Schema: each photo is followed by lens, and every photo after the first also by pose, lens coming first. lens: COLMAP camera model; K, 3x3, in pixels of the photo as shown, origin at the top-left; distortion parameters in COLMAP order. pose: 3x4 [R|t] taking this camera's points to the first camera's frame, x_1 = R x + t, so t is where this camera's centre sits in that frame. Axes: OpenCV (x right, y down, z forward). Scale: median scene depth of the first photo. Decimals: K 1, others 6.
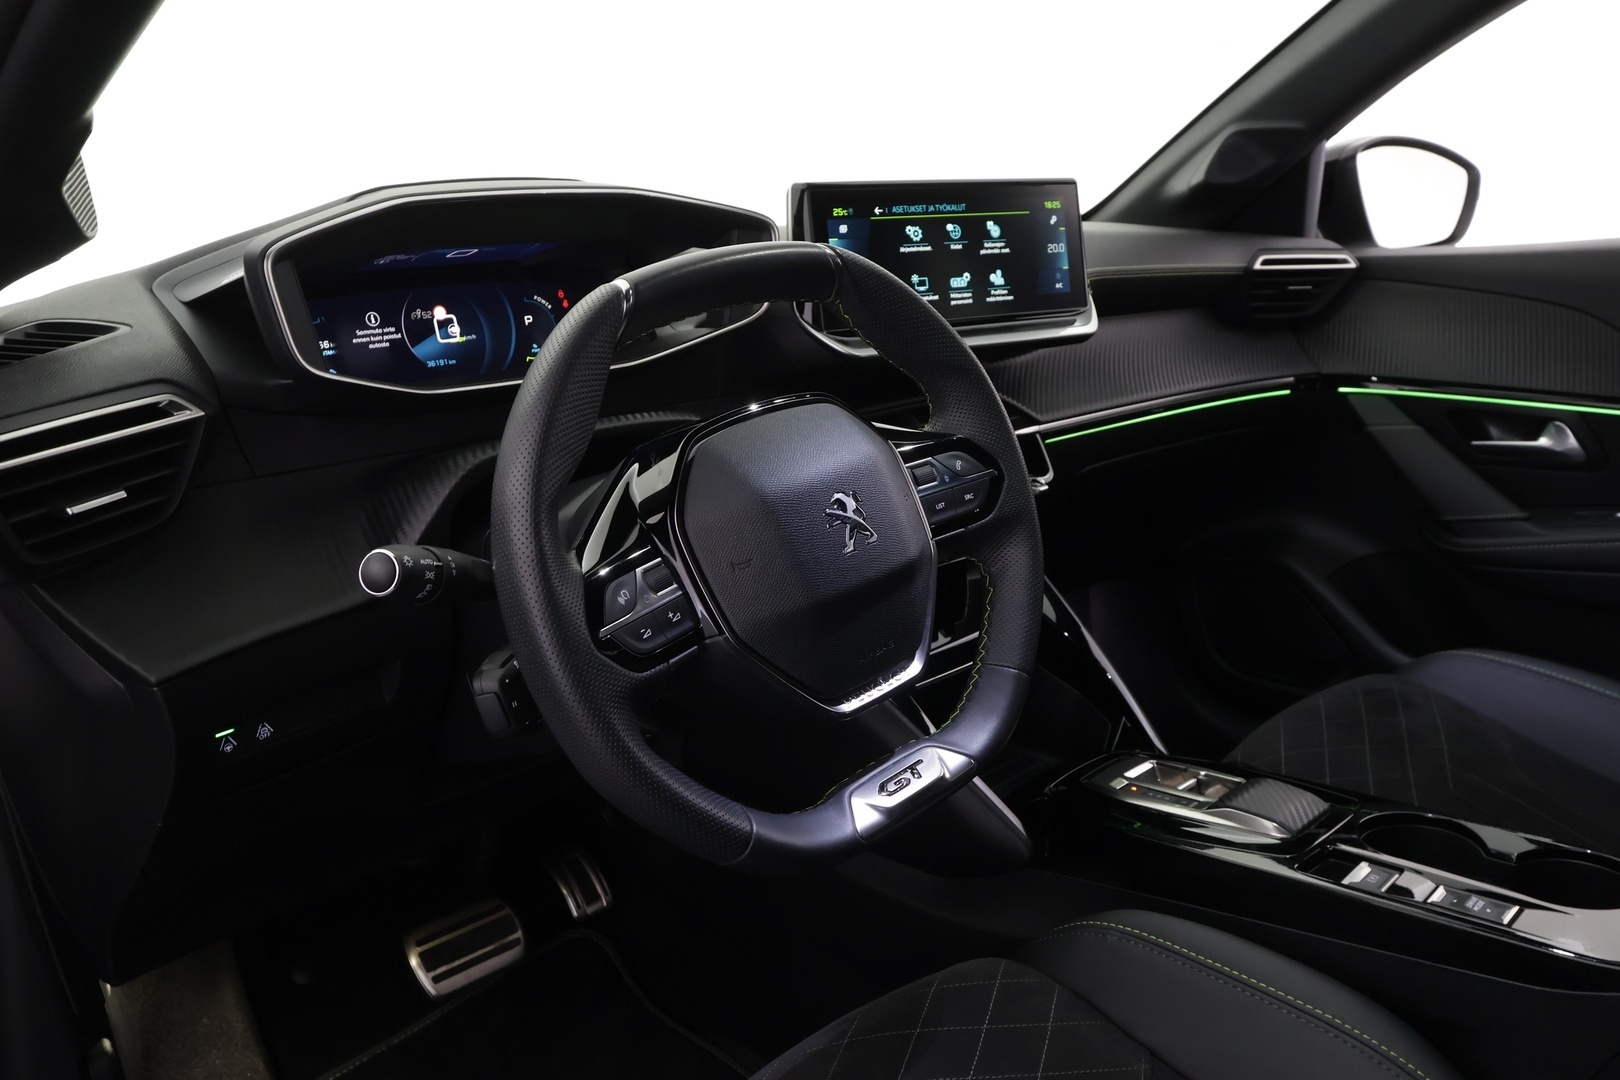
lens RADIAL K [[1300.8, 0, 810.0], [0, 1300.8, 540.0], [0, 0, 1]] dist [-0.013893, -0.002287]
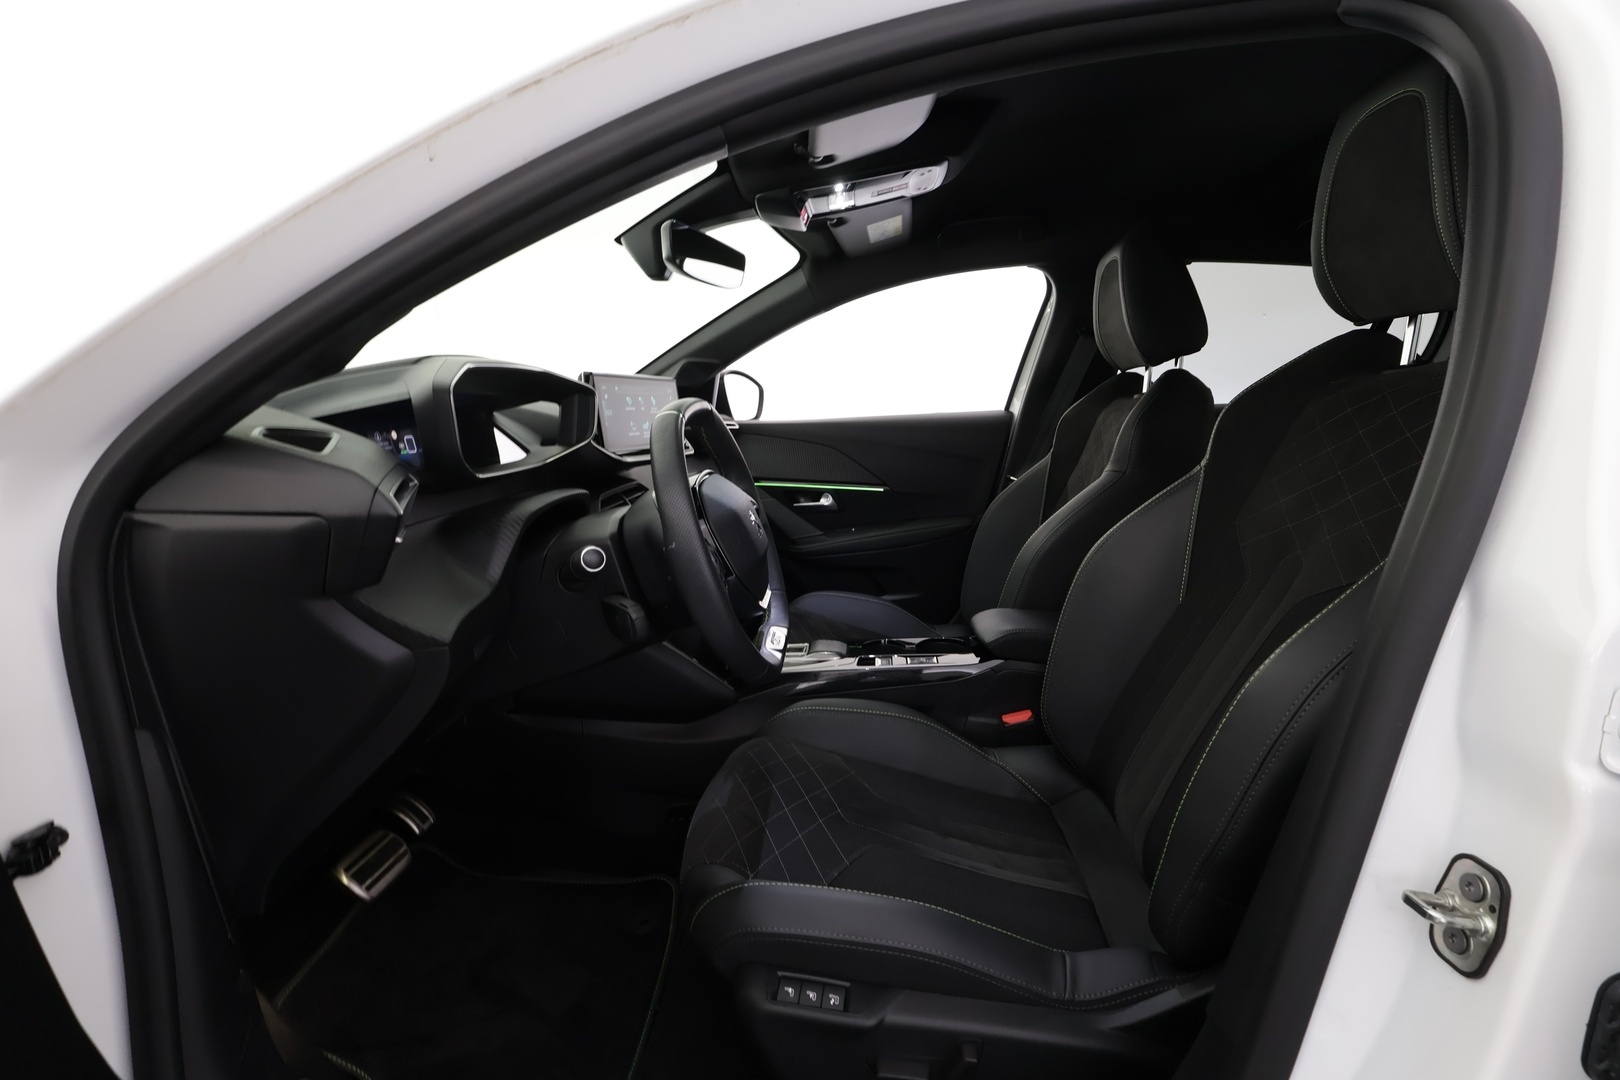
lens RADIAL K [[761.3, 0, 810.0], [0, 761.3, 540.0], [0, 0, 1]] dist [0.000992, 0.000116]
pose [[0.747556, -0.078453, 0.659549, -0.468939], [0.132002, 0.990740, -0.031768, 0.042925], [-0.650950, 0.110810, 0.750990, -0.016626]]
